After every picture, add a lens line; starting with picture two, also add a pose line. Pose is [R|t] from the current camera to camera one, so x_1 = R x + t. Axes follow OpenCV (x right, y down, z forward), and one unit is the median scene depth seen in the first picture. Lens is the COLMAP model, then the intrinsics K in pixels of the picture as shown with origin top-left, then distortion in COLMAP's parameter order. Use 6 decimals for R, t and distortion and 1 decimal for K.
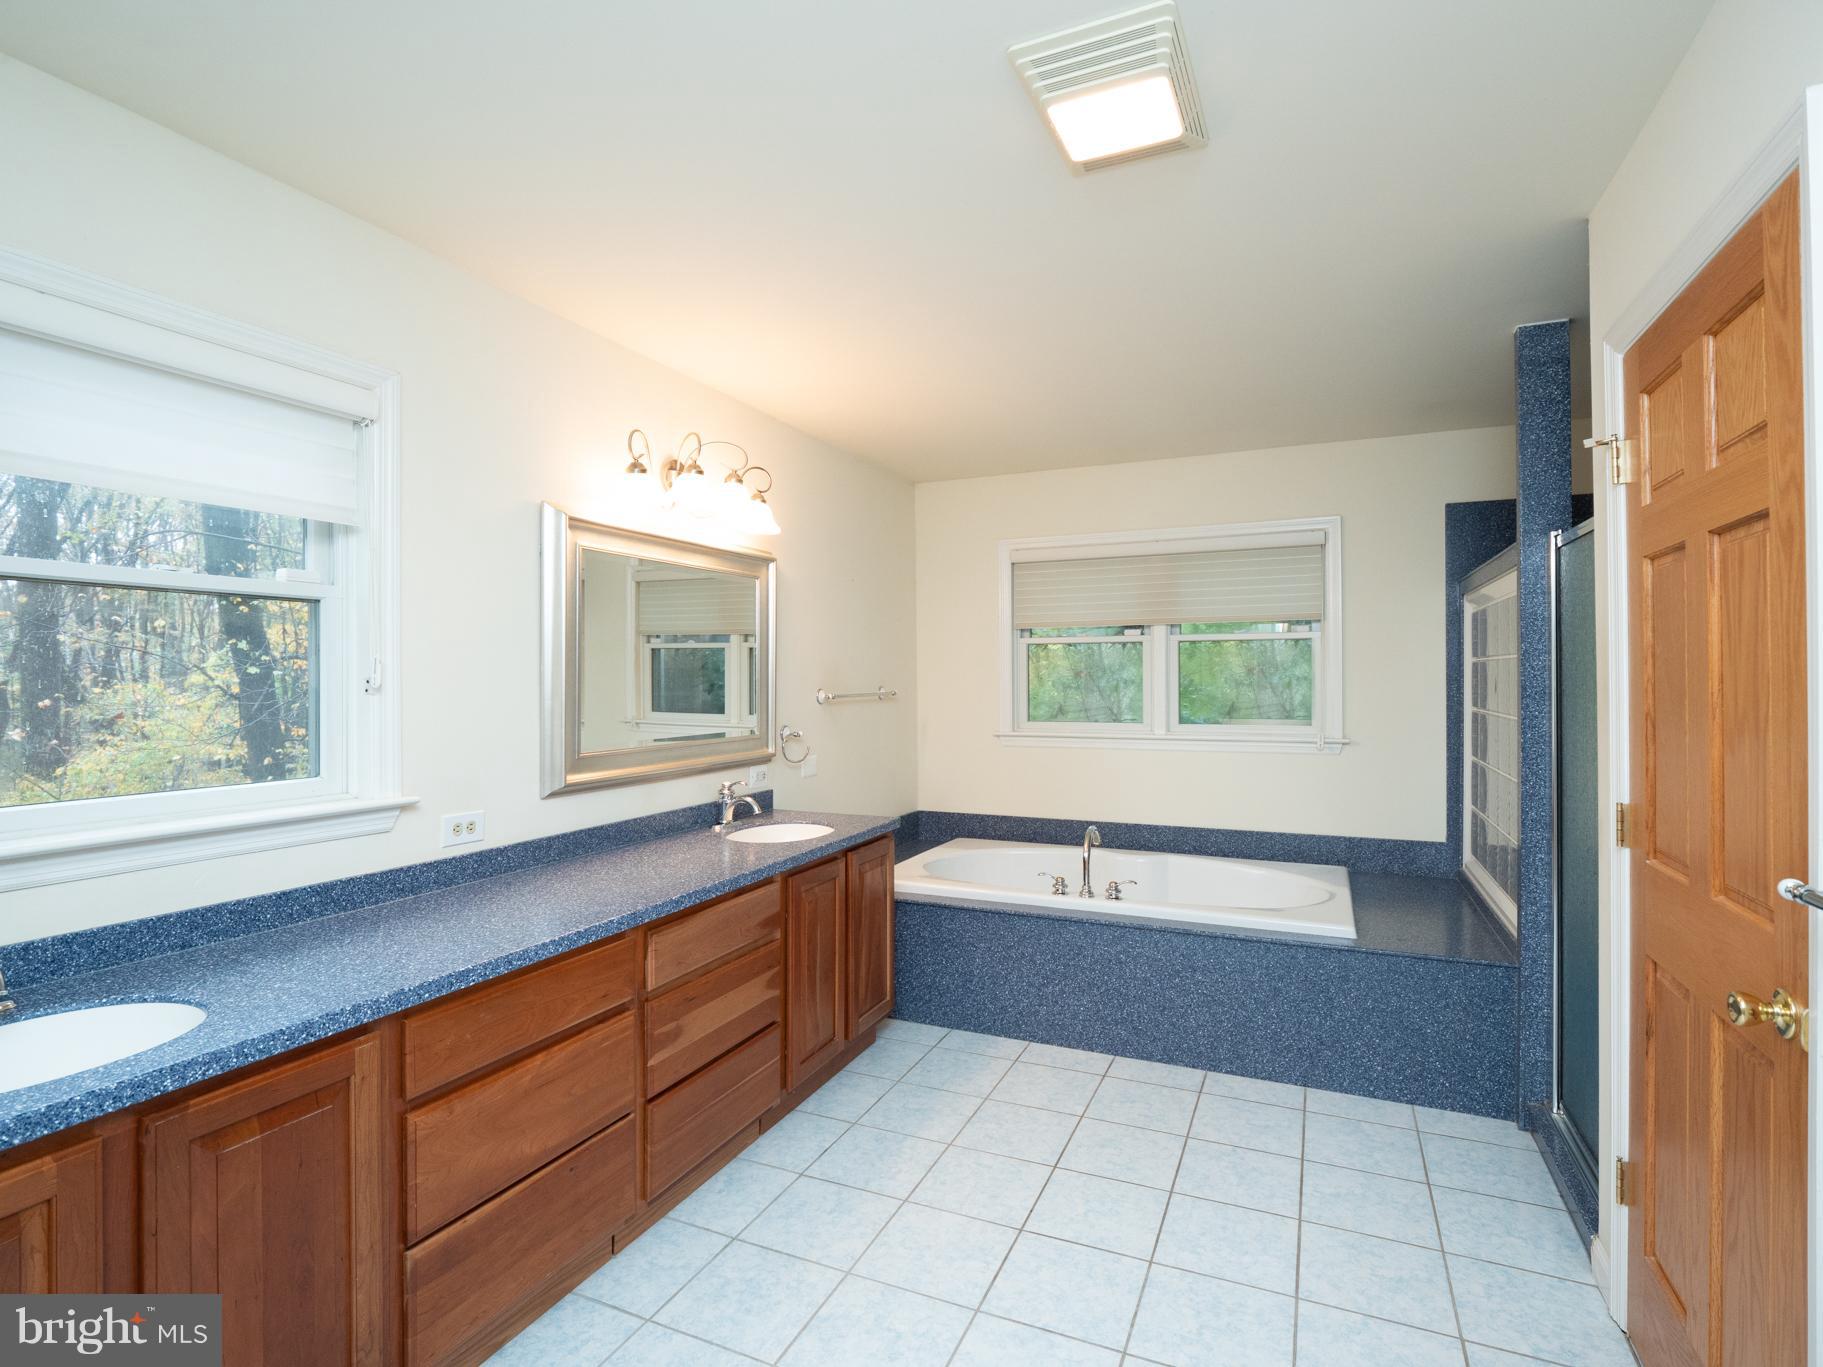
lens RADIAL K [[909.8, 0, 909.1], [0, 909.8, 673.7], [0, 0, 1]] dist [0.001806, -0.009193]
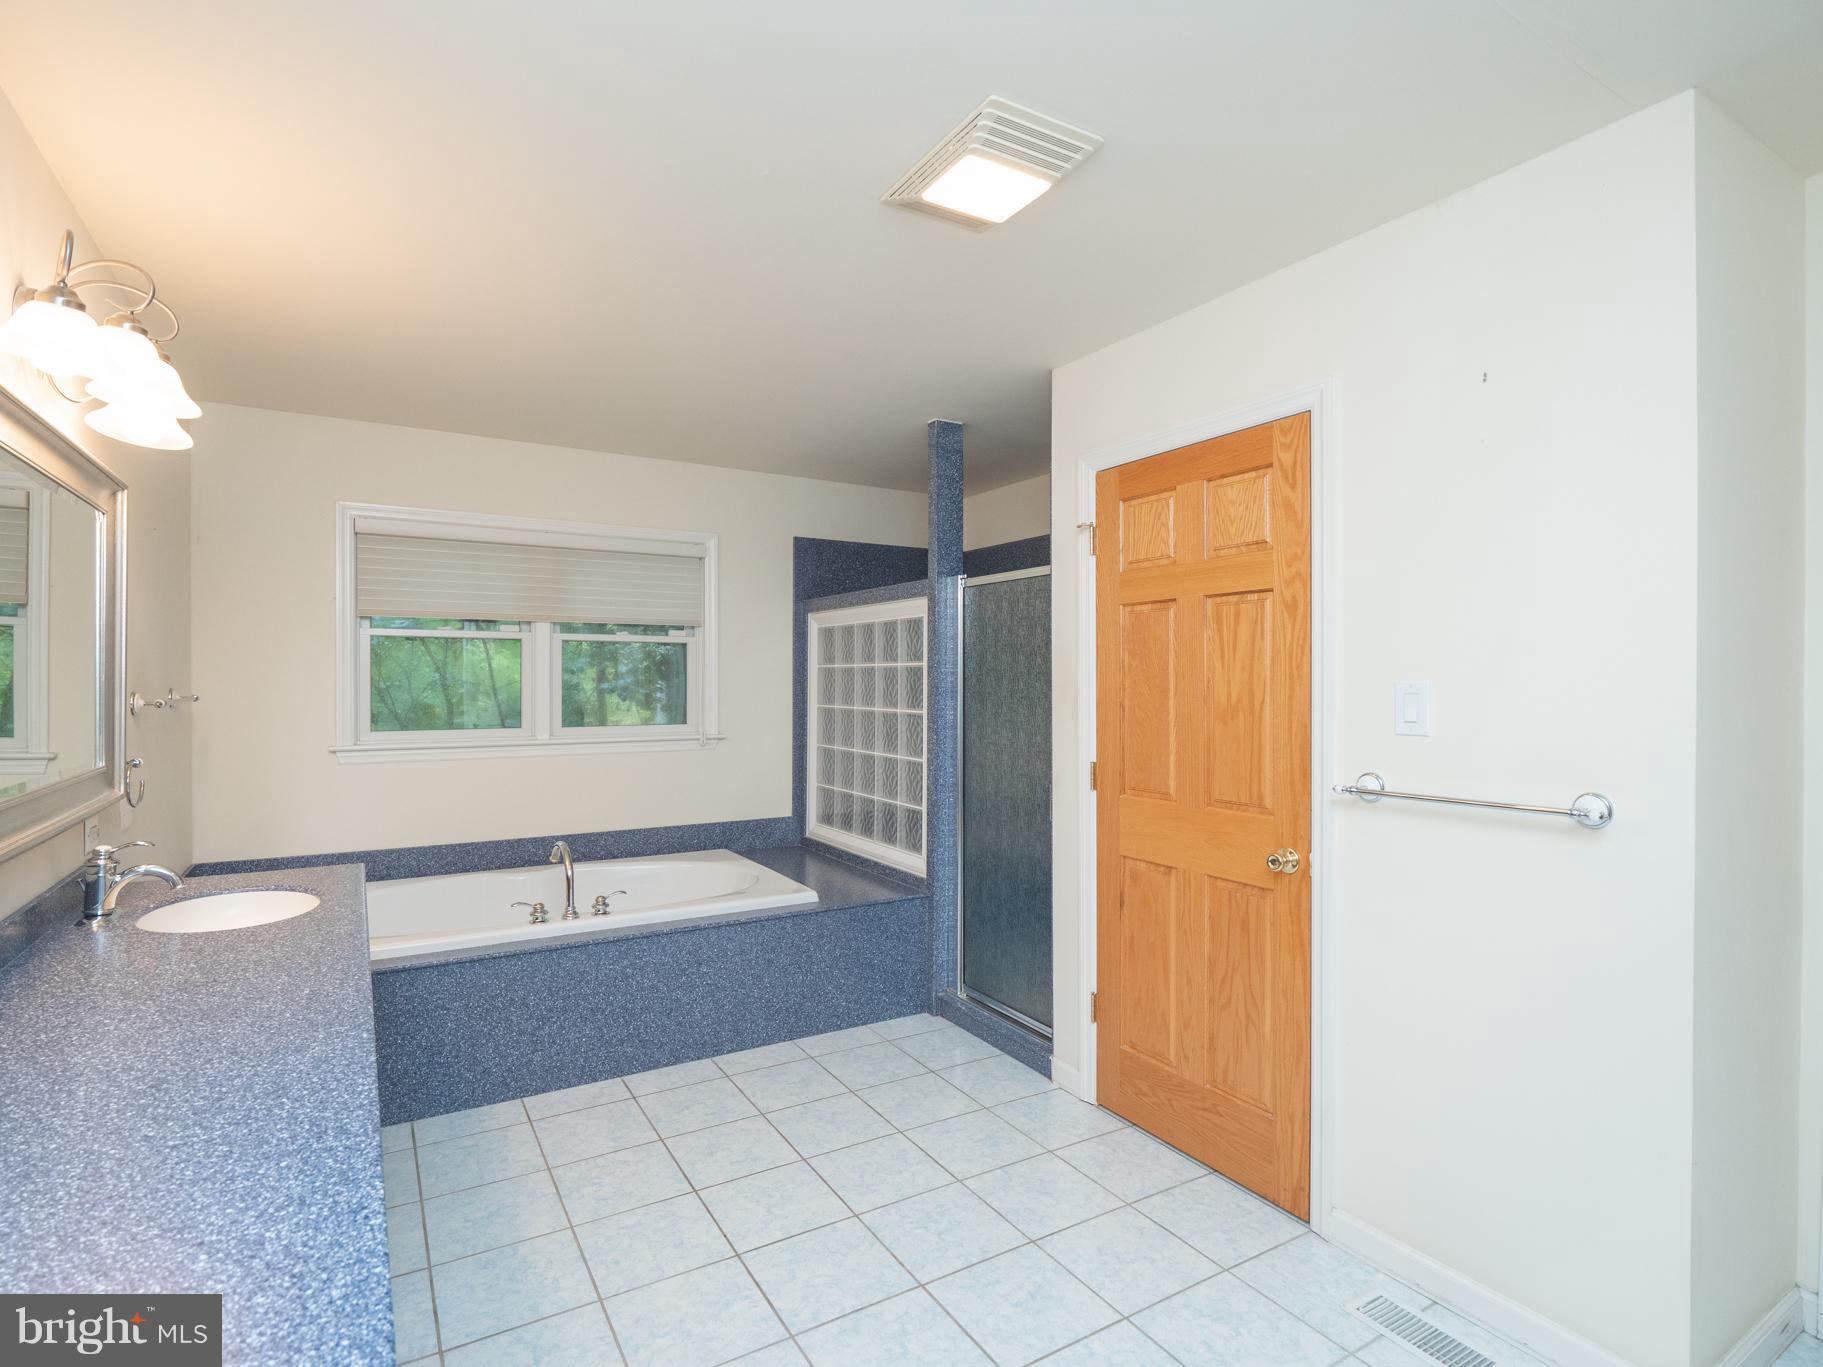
lens RADIAL K [[923.5, 0, 911.5], [0, 923.5, 683.5], [0, 0, 1]] dist [-0.004961, -0.001317]
pose [[0.570399, 0.001679, 0.821366, -0.379329], [-0.009272, 0.999947, 0.004395, 0.002983], [-0.821315, -0.010123, 0.570385, 0.201440]]
